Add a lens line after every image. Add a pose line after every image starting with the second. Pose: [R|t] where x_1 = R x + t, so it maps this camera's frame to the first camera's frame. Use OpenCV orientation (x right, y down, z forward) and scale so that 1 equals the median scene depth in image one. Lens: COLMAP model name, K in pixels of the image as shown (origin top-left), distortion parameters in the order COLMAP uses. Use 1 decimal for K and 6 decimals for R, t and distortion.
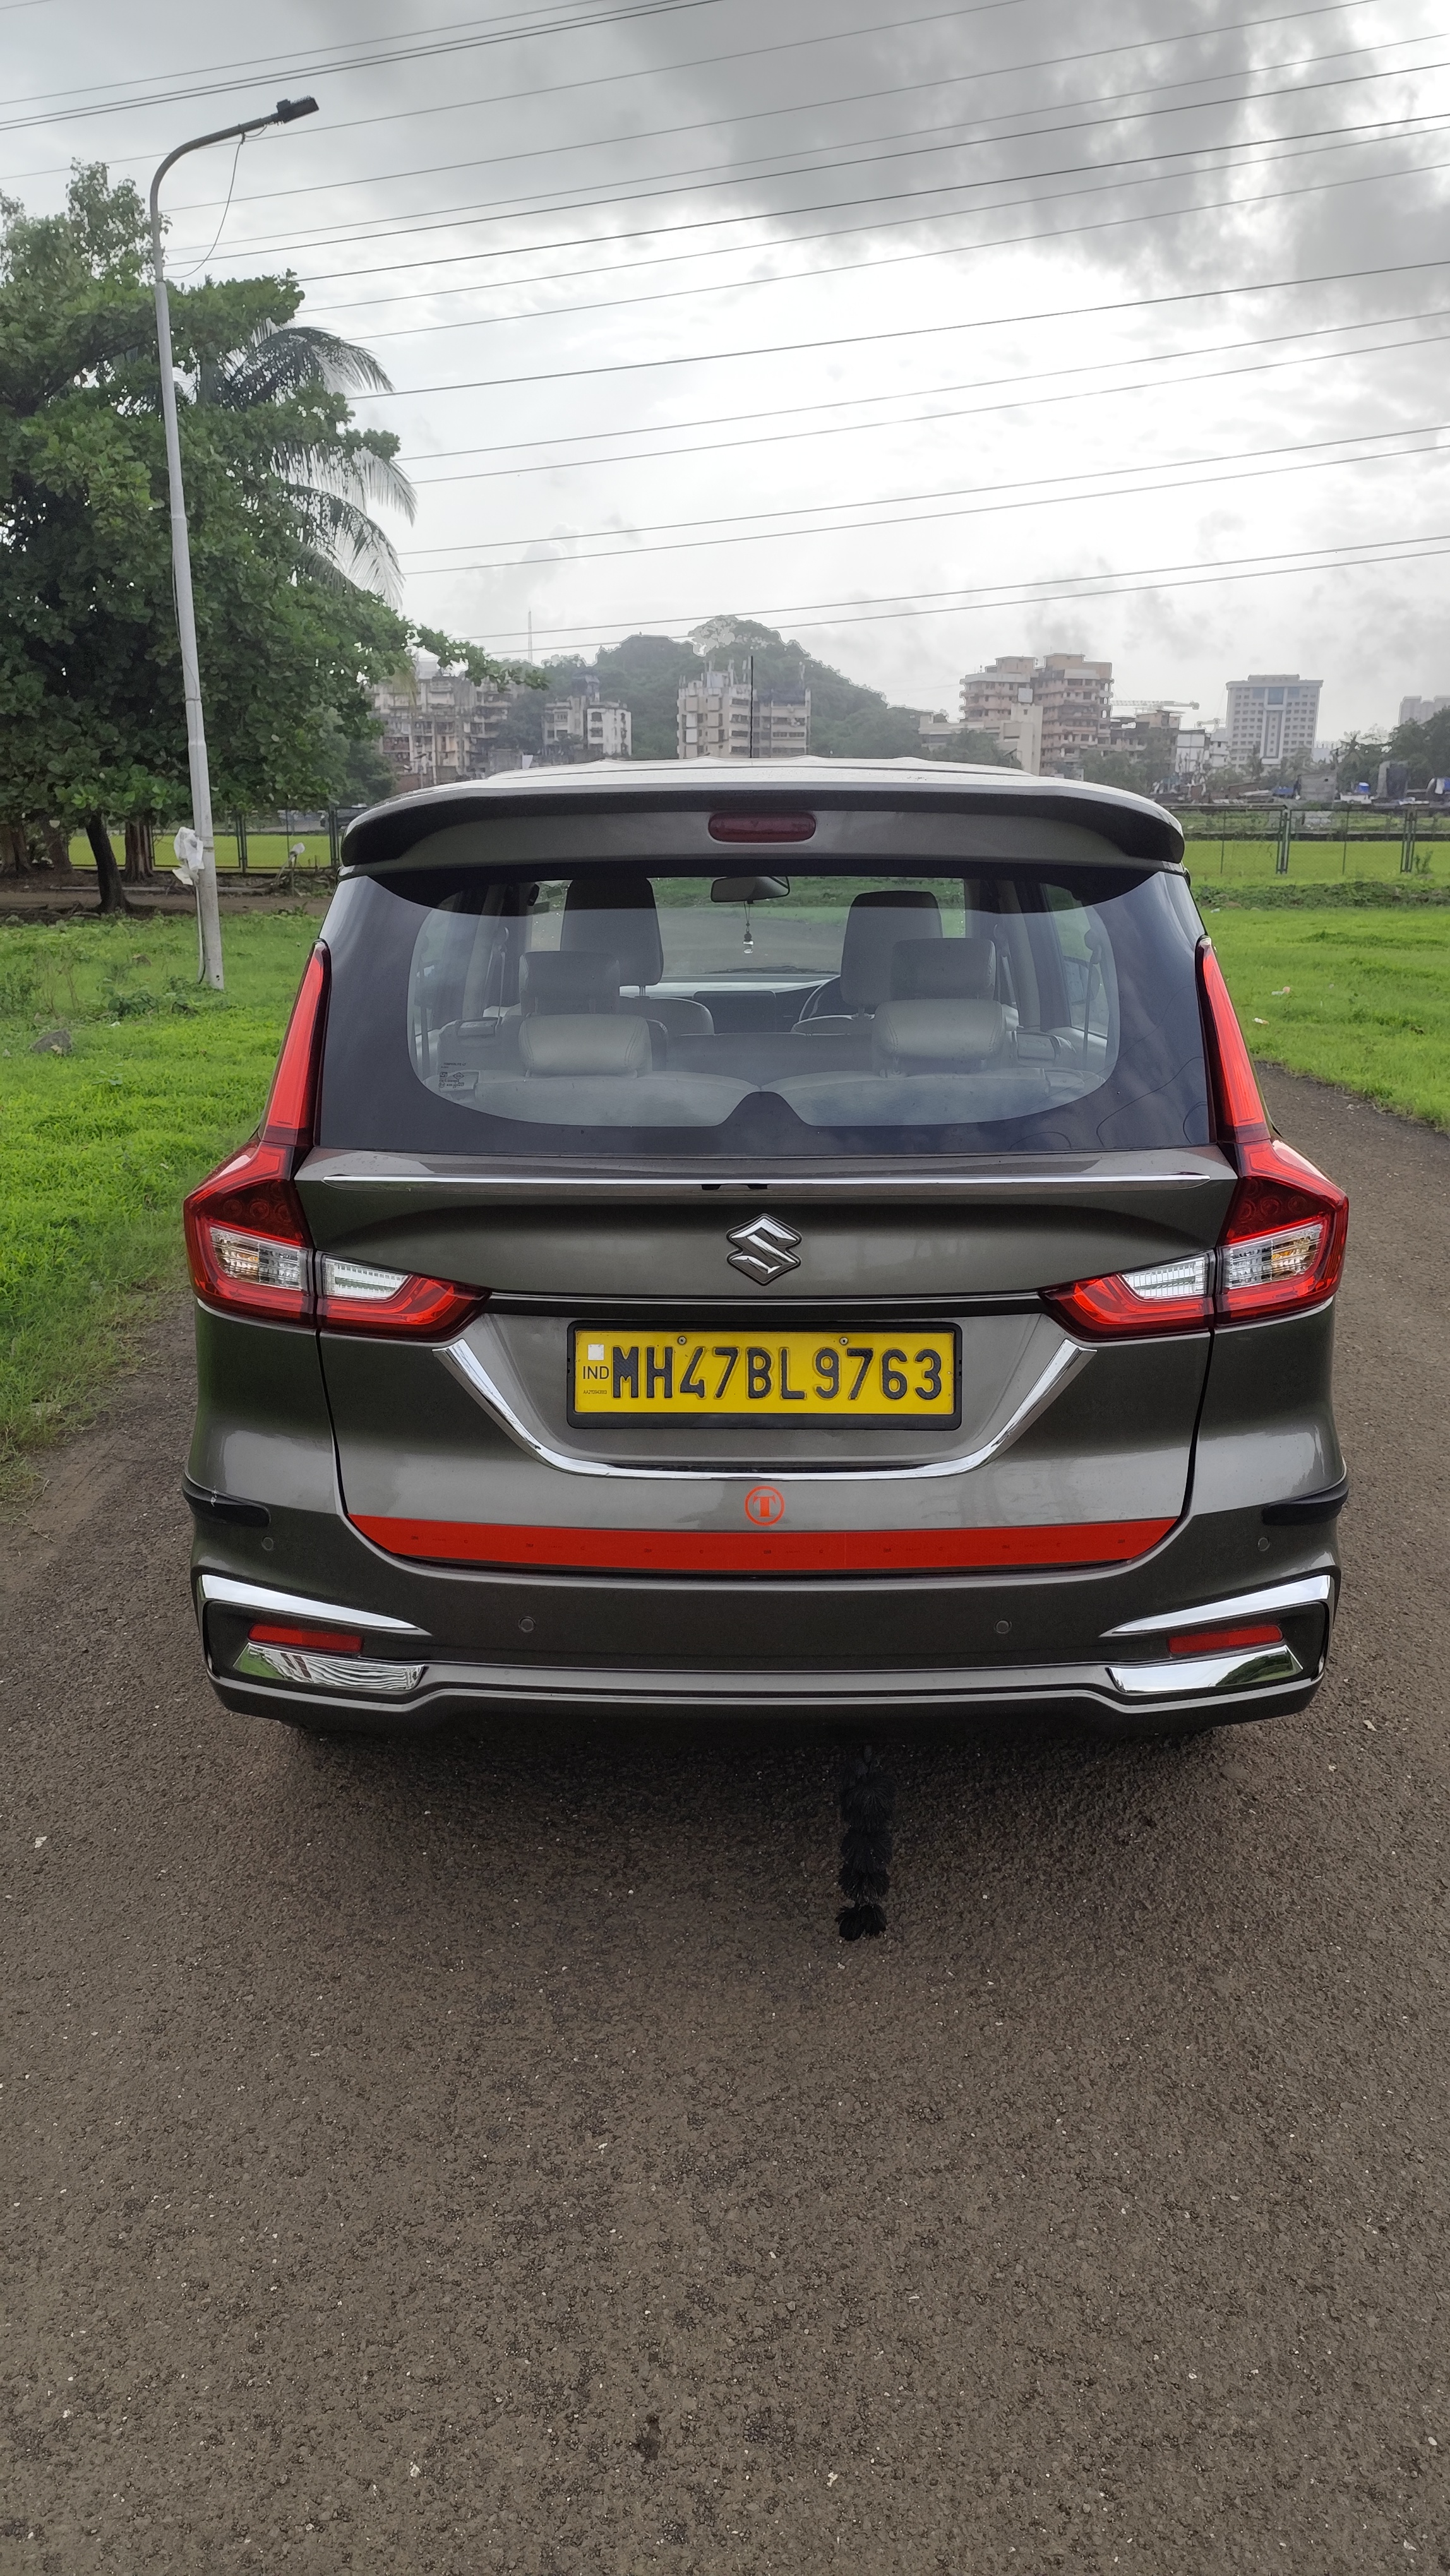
lens RADIAL K [[1739.2, 0, 731.2], [0, 1739.2, 1305.6], [0, 0, 1]] dist [0.012704, 0.000237]
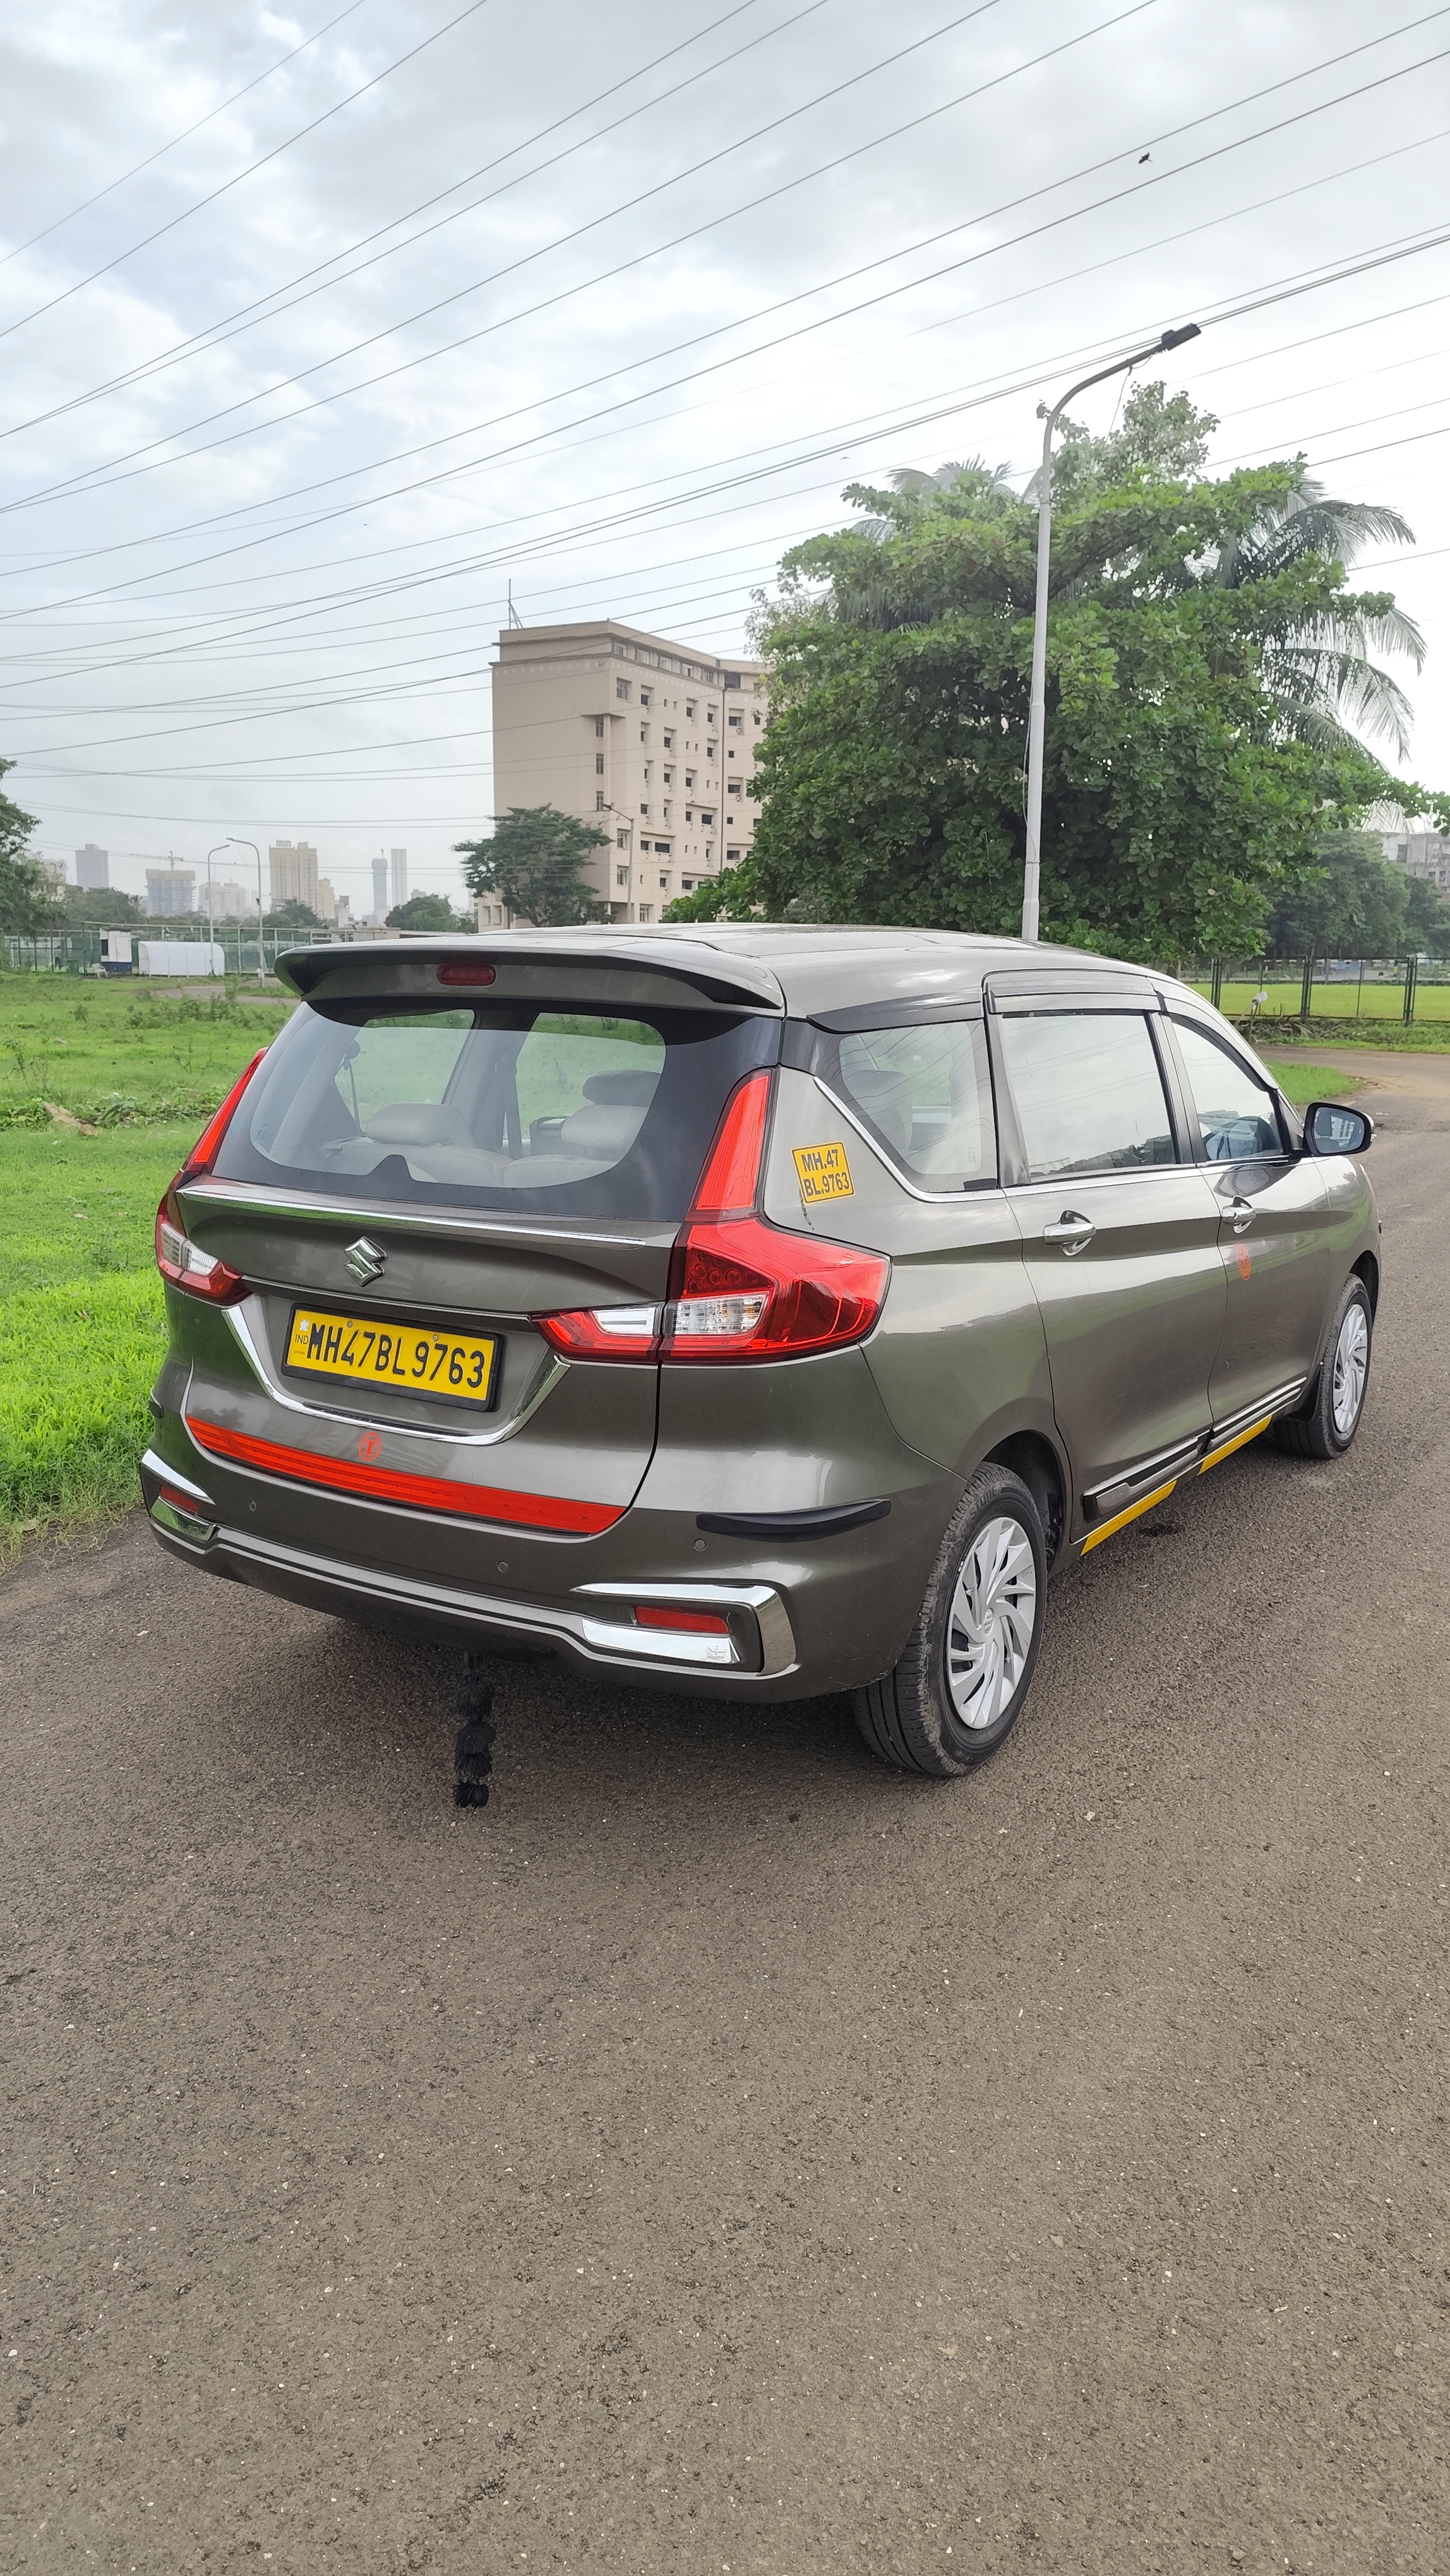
lens RADIAL K [[1746.2, 0, 724.2], [0, 1746.2, 1282.1], [0, 0, 1]] dist [-0.003208, 0.058684]
pose [[0.847905, 0.101281, -0.520384, 0.982128], [-0.149896, 0.987329, -0.052078, 0.014201], [0.508516, 0.122161, 0.852343, -0.077920]]
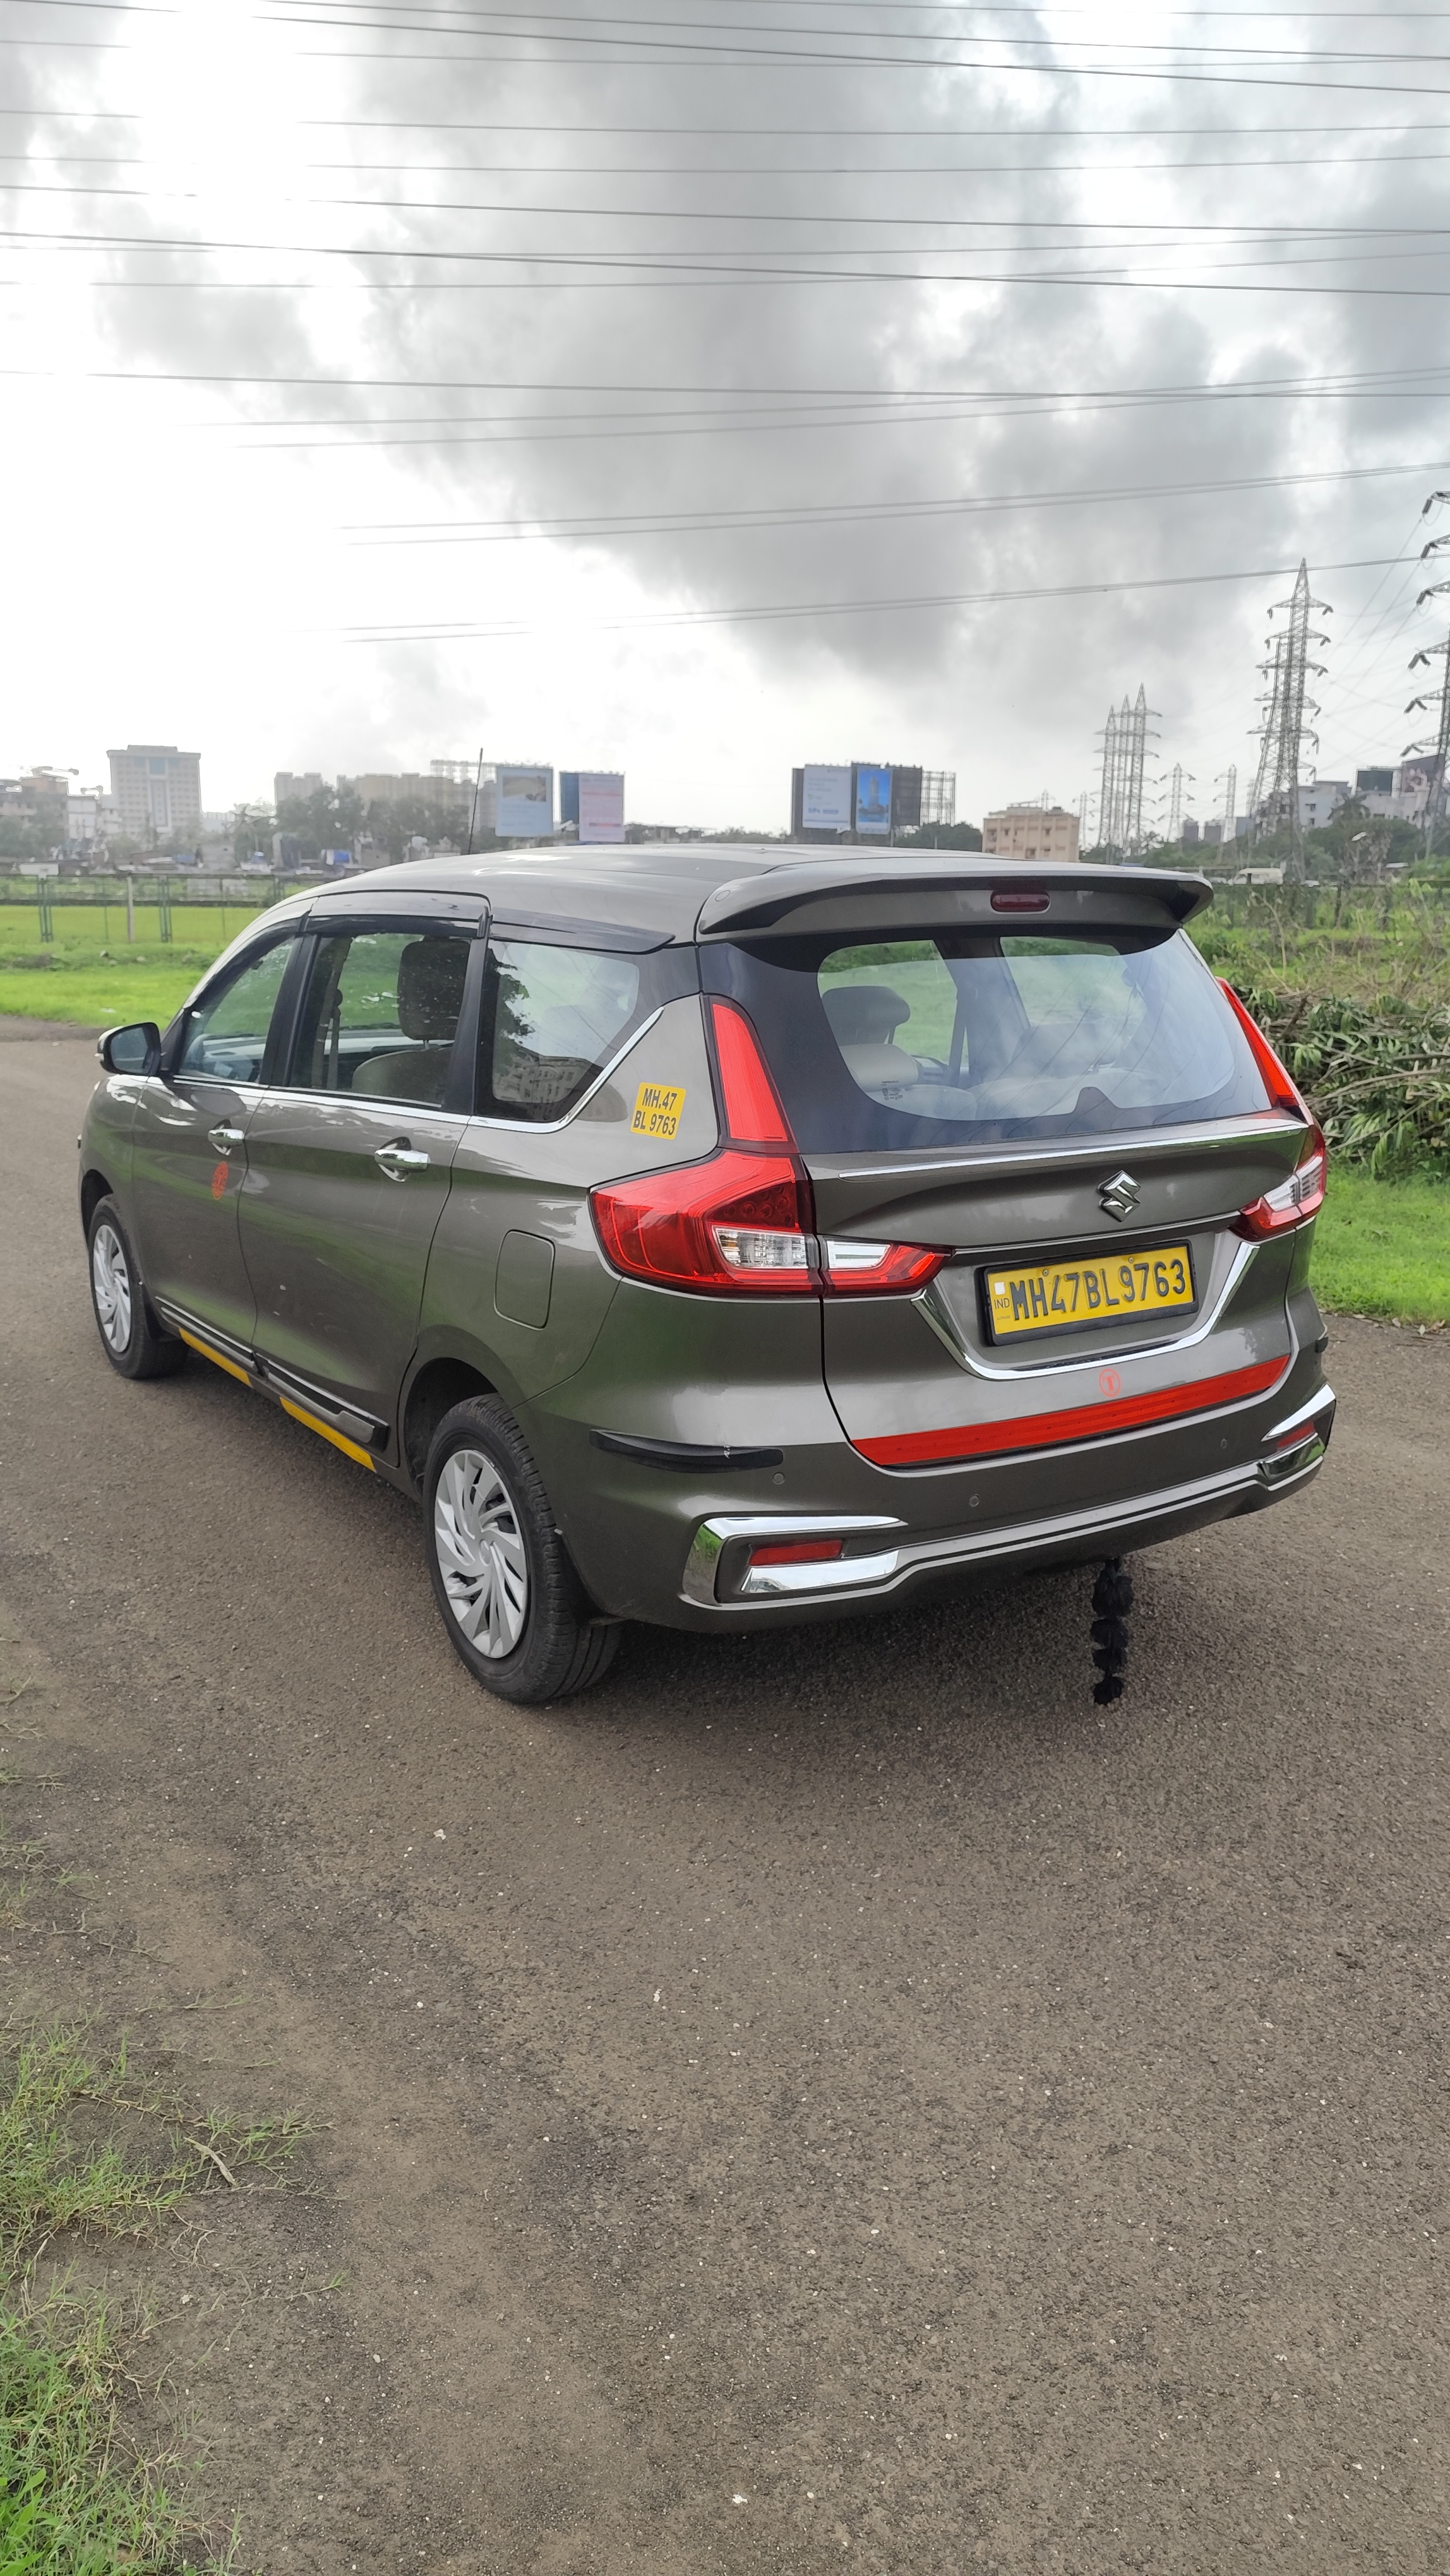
lens RADIAL K [[1672.8, 0, 721.8], [0, 1672.8, 1317.5], [0, 0, 1]] dist [0.001994, 0.000879]
pose [[0.846256, -0.124637, 0.517993, -0.929493], [0.138866, 0.990246, 0.011399, 0.004530], [-0.514361, 0.062285, 0.855309, 0.007485]]
